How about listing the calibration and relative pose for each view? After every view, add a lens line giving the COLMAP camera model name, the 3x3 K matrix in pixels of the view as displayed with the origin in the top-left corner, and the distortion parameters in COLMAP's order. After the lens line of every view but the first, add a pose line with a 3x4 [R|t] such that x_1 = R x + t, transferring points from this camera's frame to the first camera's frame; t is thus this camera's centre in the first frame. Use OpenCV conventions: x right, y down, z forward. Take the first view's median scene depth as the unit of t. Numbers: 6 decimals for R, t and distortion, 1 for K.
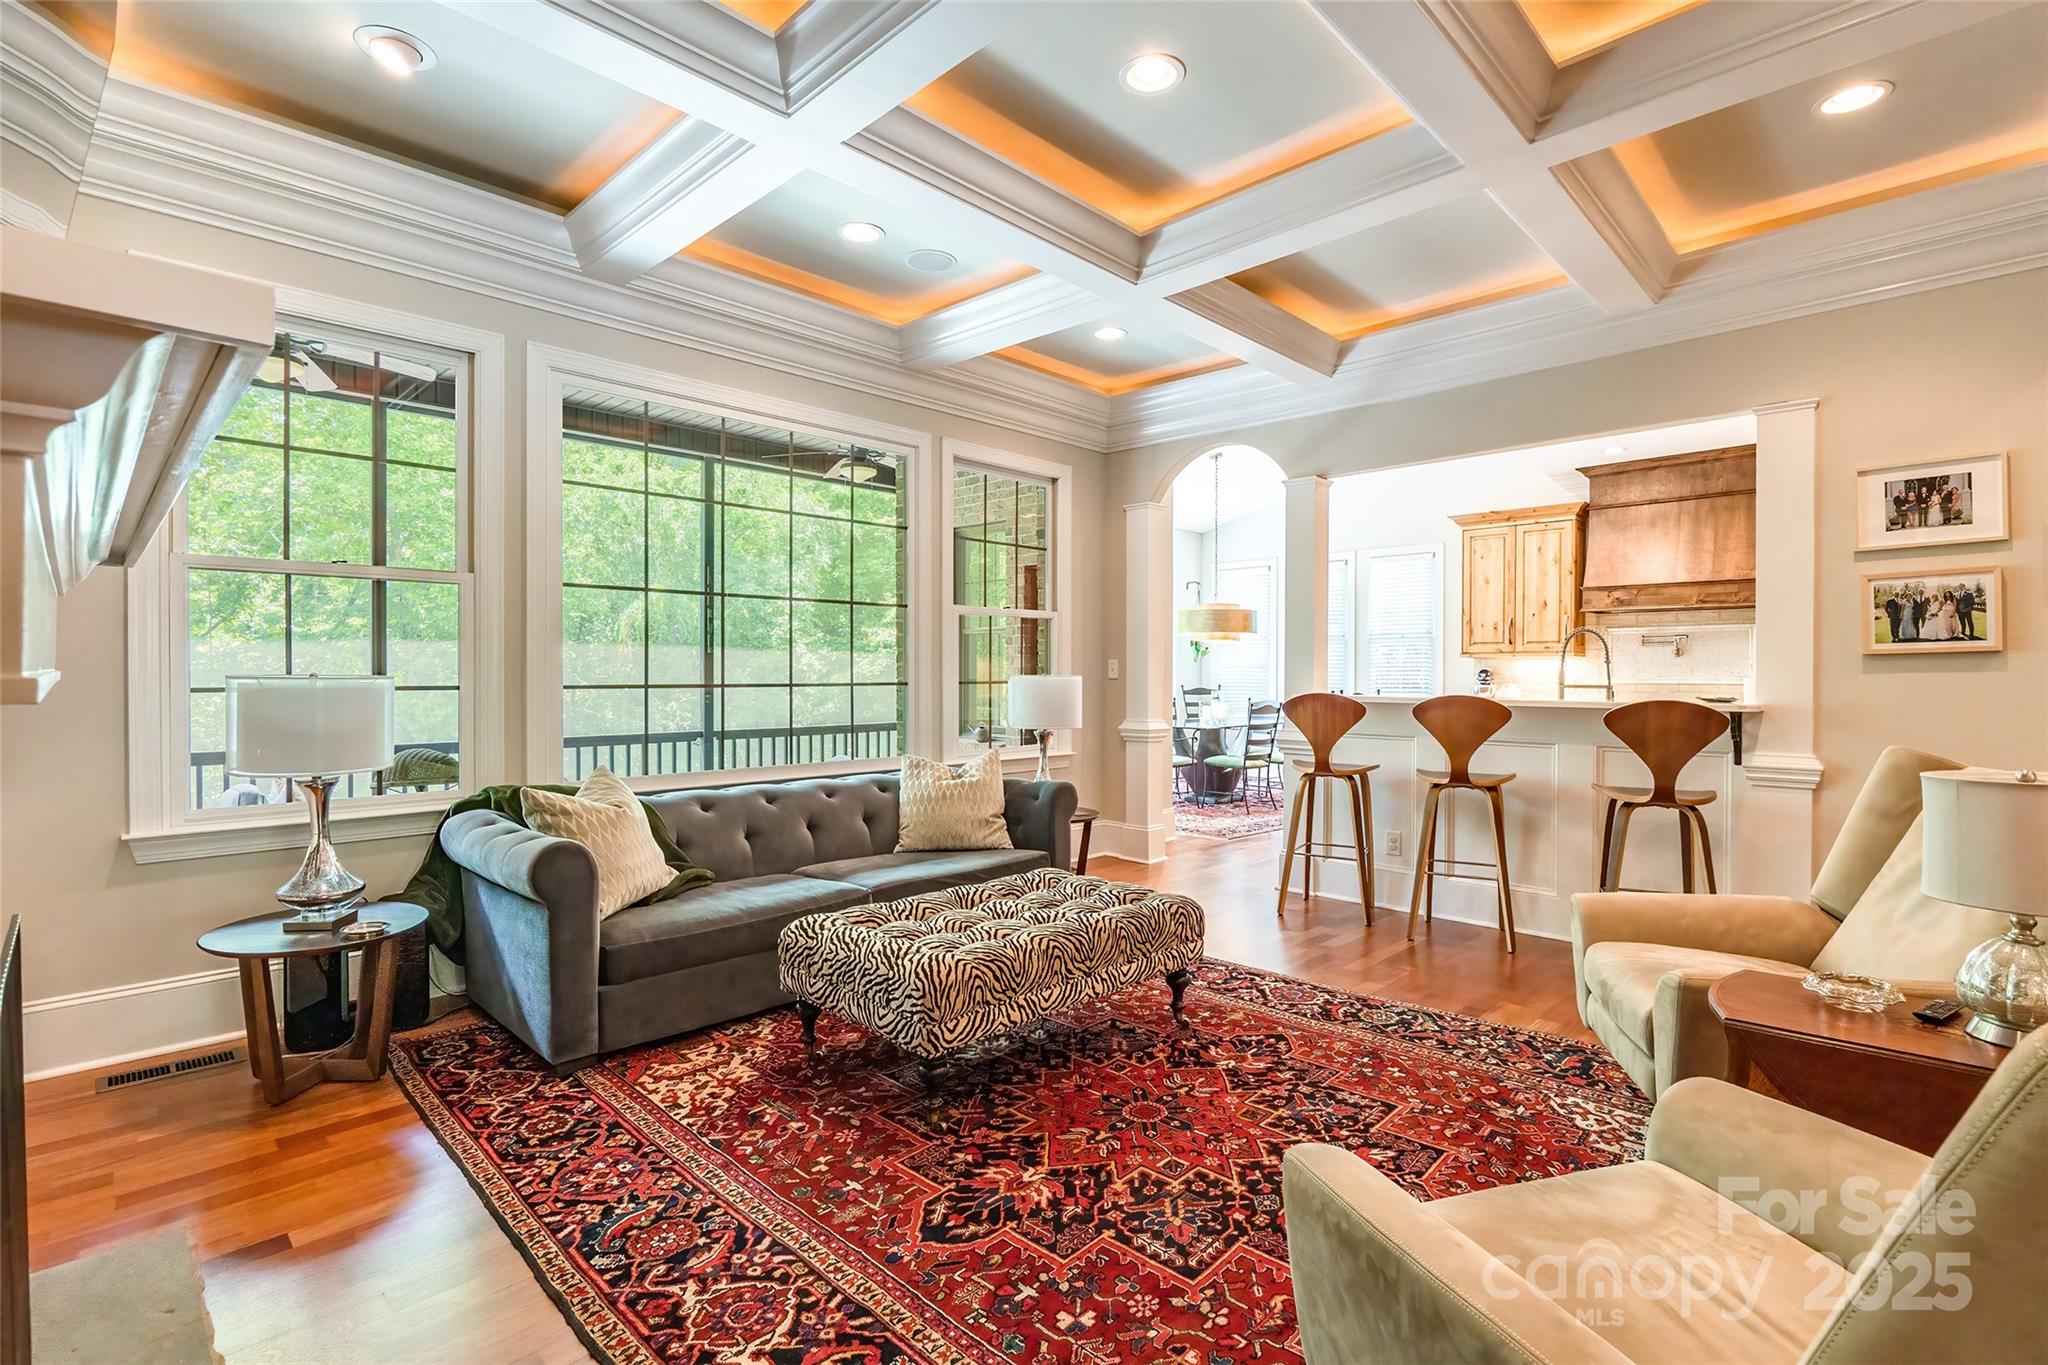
lens RADIAL K [[946.9, 0, 1019.2], [0, 946.9, 683.2], [0, 0, 1]] dist [-0.015755, 0.002833]
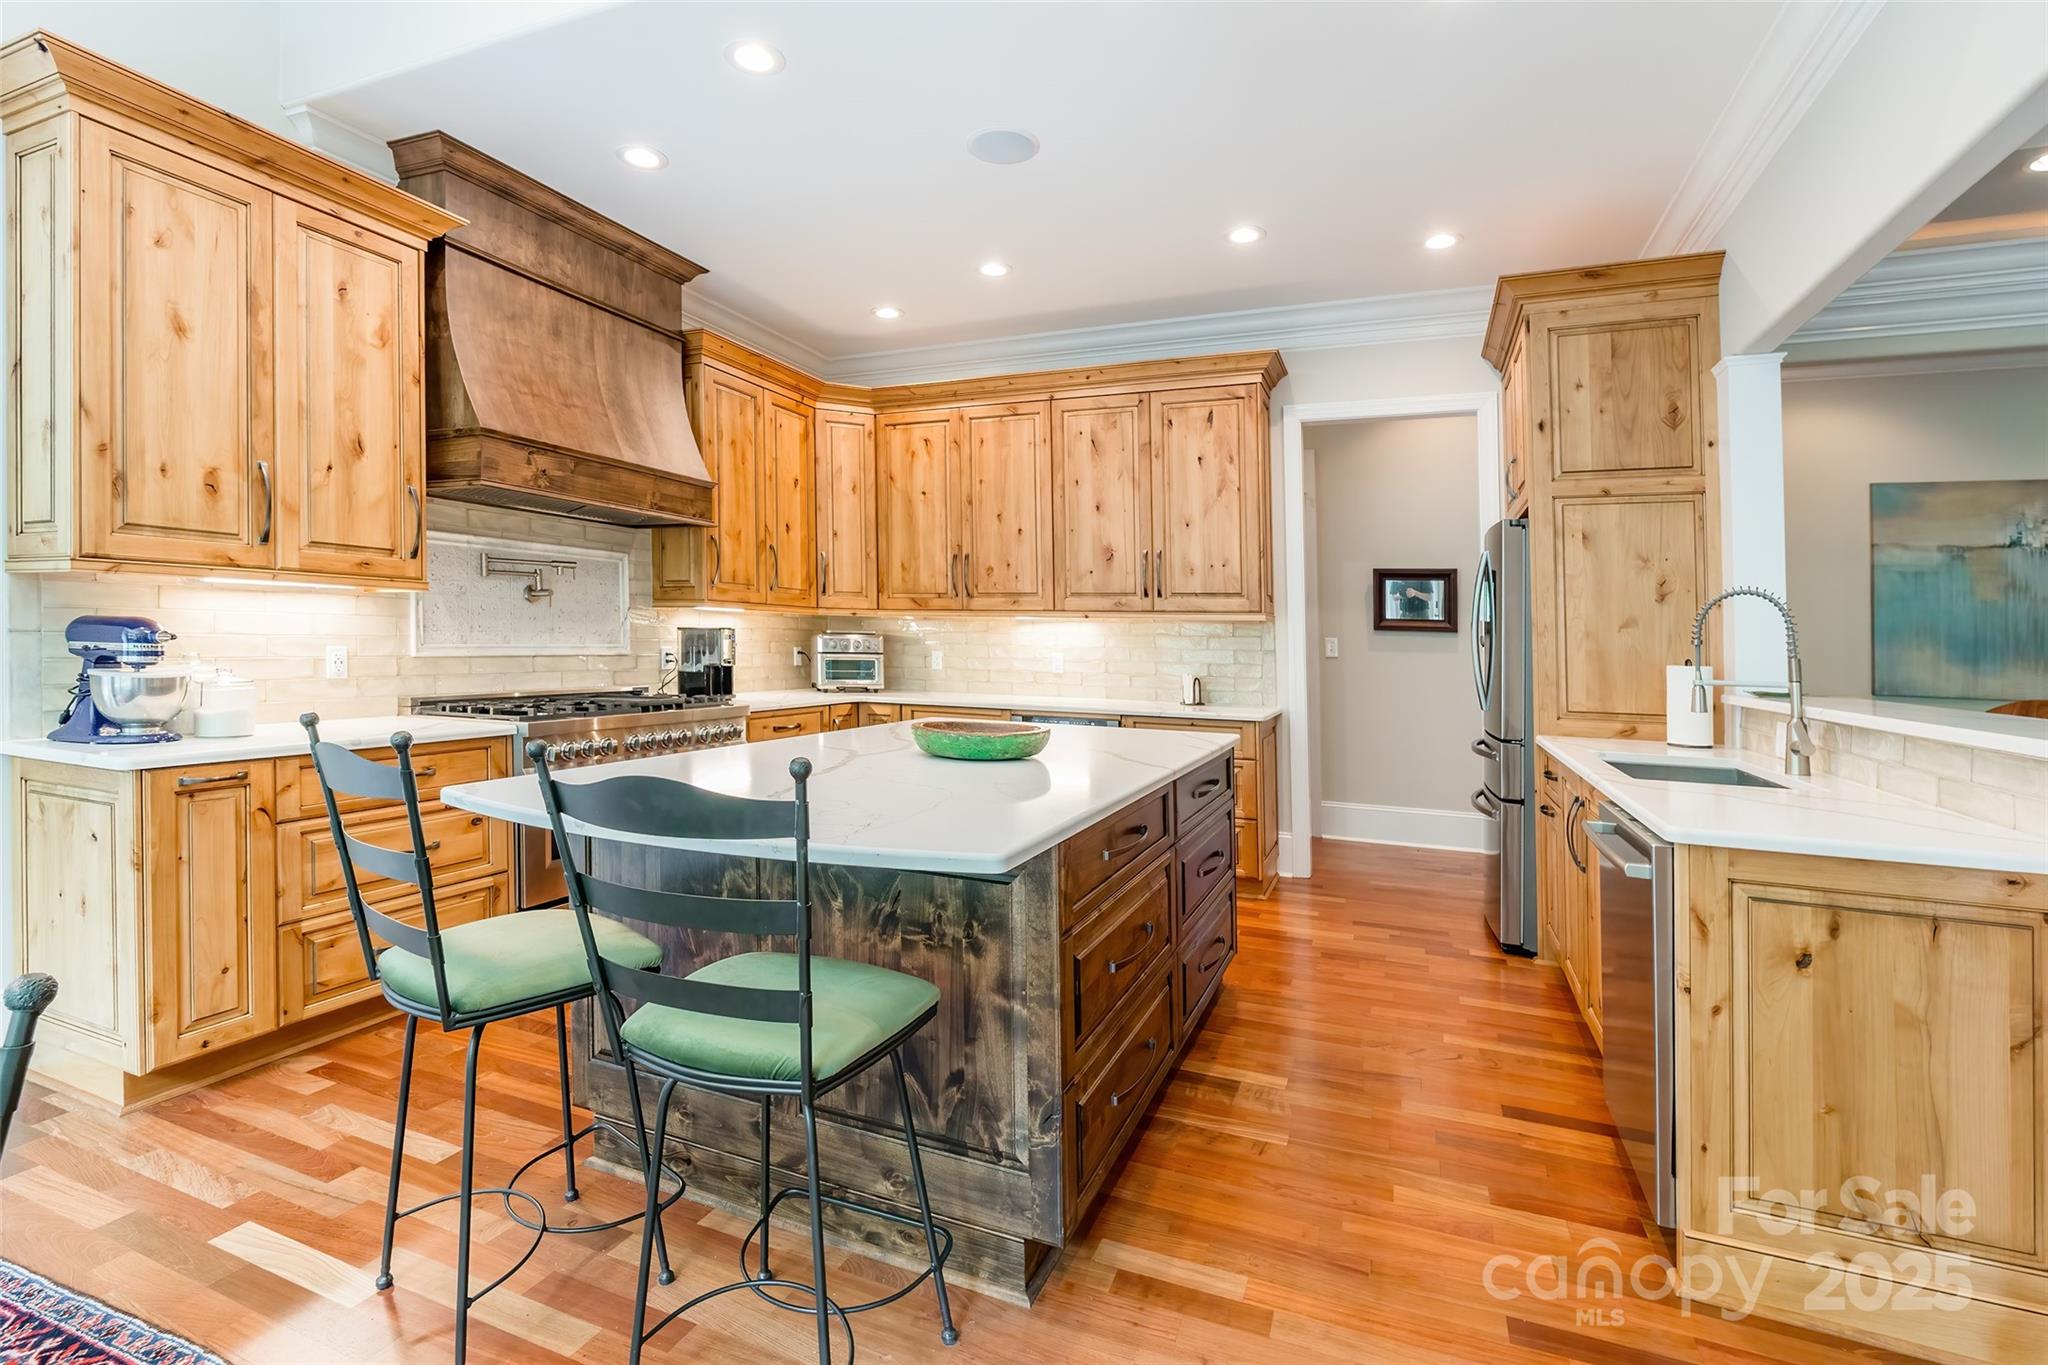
lens RADIAL K [[946.9, 0, 1024.2], [0, 946.9, 666.6], [0, 0, 1]] dist [-0.015755, 0.002833]
pose [[-0.381142, -0.031067, 0.923994, 0.274773], [-0.009910, 0.999515, 0.029518, -0.024924], [-0.924463, 0.002093, -0.381265, 2.195854]]
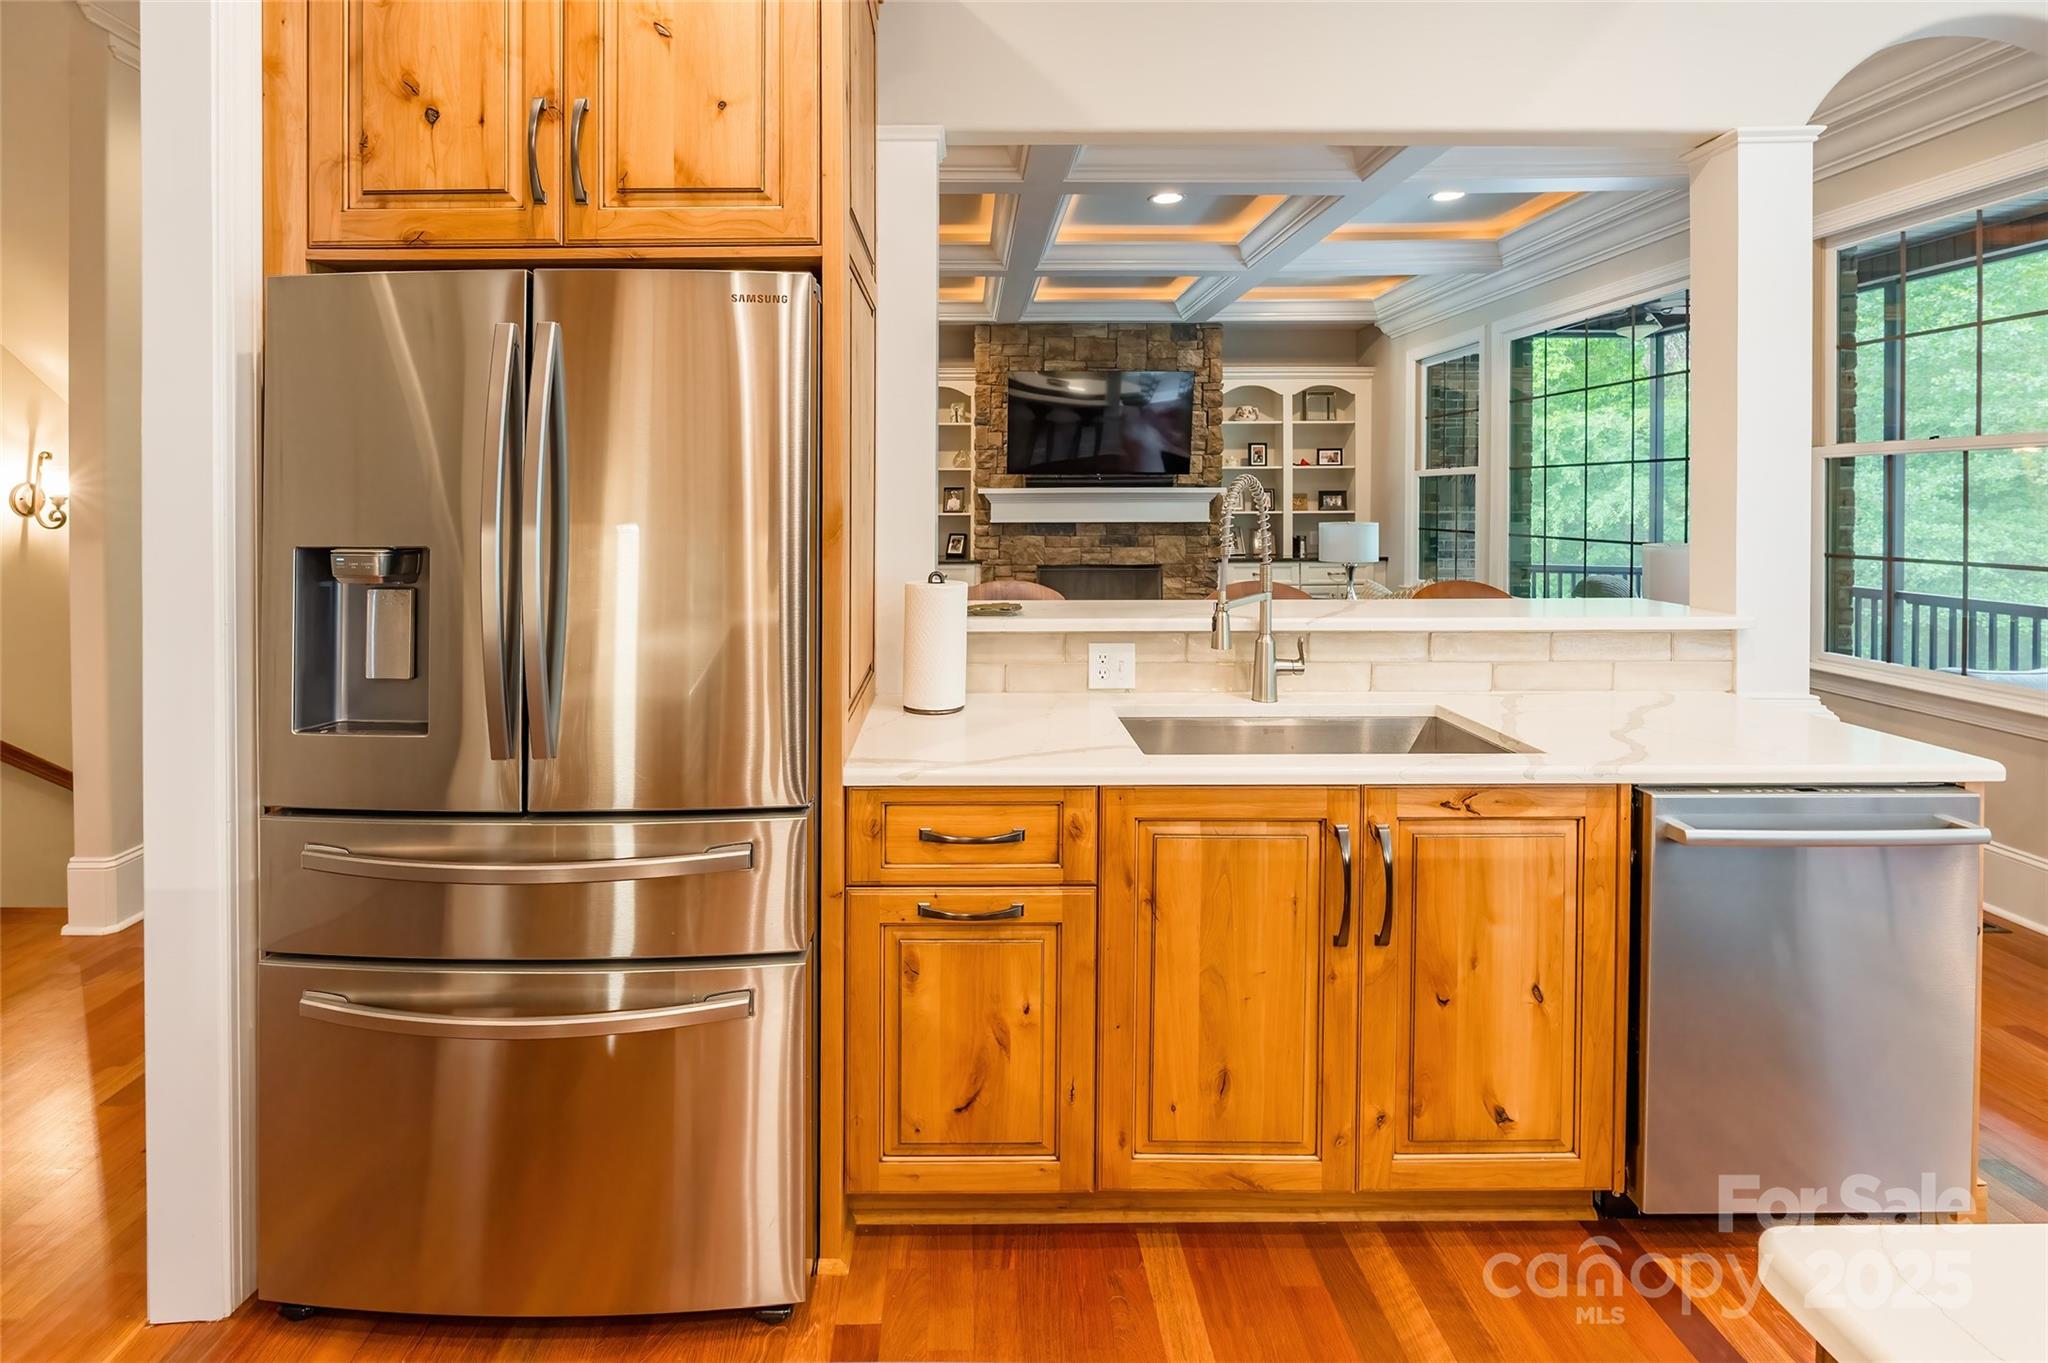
lens RADIAL K [[946.9, 0, 932.4], [0, 946.9, 501.8], [0, 0, 1]] dist [-0.015755, 0.002833]
pose [[-0.726911, -0.000944, -0.686731, 1.431663], [-0.009679, 0.999914, 0.008870, -0.061852], [0.686663, 0.013095, -0.726858, 1.669187]]
